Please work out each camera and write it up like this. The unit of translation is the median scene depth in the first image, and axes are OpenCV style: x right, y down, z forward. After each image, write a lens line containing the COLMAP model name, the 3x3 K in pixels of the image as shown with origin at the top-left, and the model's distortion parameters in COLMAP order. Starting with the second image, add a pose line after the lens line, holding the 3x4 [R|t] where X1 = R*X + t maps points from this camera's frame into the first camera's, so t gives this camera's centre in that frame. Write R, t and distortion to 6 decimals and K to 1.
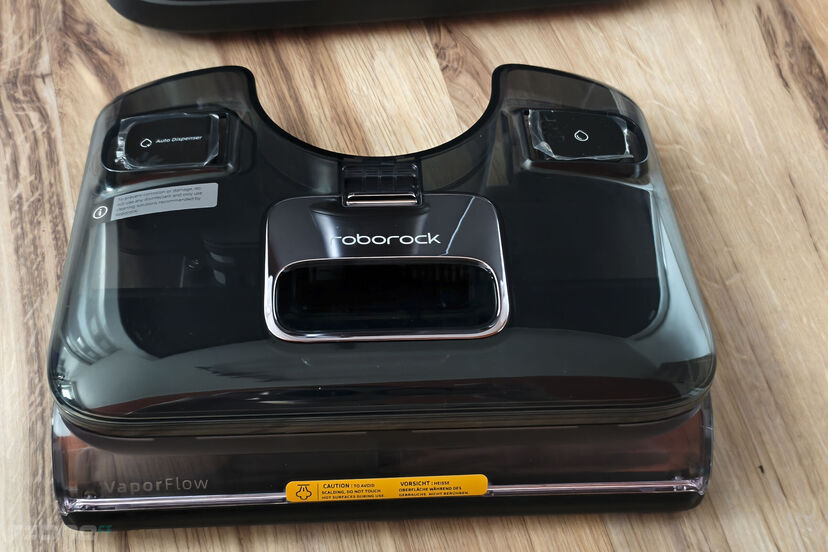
lens RADIAL K [[1097.0, 0, 412.7], [0, 1097.0, 276.0], [0, 0, 1]] dist [0.024717, 0.000000]
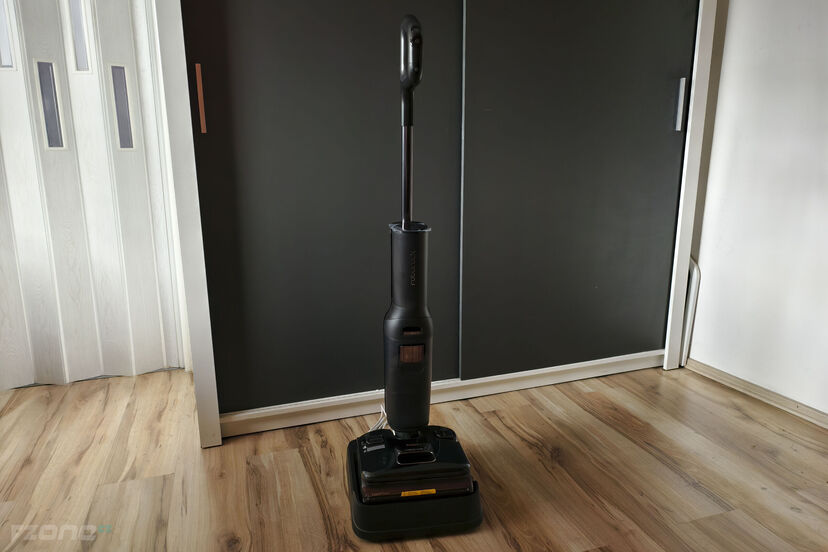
lens RADIAL K [[569.4, 0, 410.2], [0, 569.4, 278.1], [0, 0, 1]] dist [-0.006745, -0.003171]
pose [[0.998672, -0.034184, 0.038546, -0.108768], [0.051520, 0.657953, -0.751294, 0.806687], [0.000321, 0.752282, 0.658841, -1.301093]]
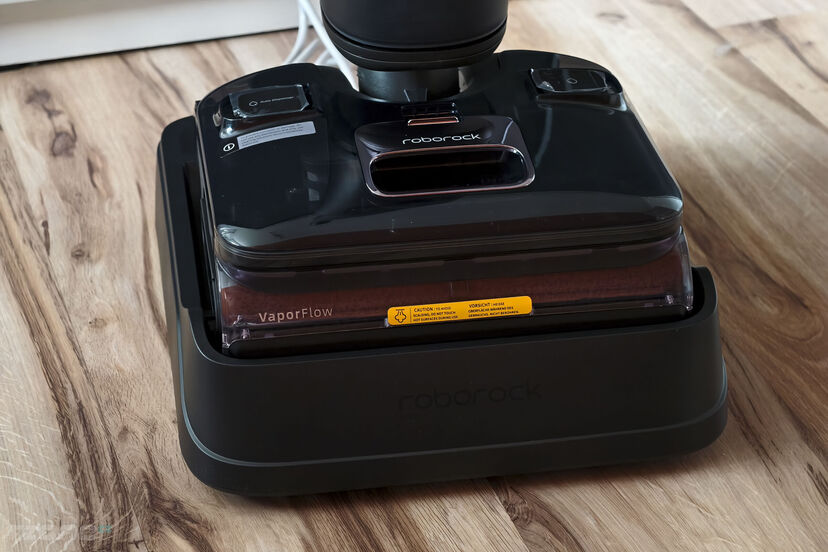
lens RADIAL K [[2014.0, 0, 414.4], [0, 2014.0, 275.1], [0, 0, 1]] dist [0.276330, 0.000000]
pose [[0.998626, -0.044020, 0.028416, -0.112034], [0.052384, 0.849820, -0.524463, 0.622996], [-0.001062, 0.525231, 0.850959, -0.773552]]
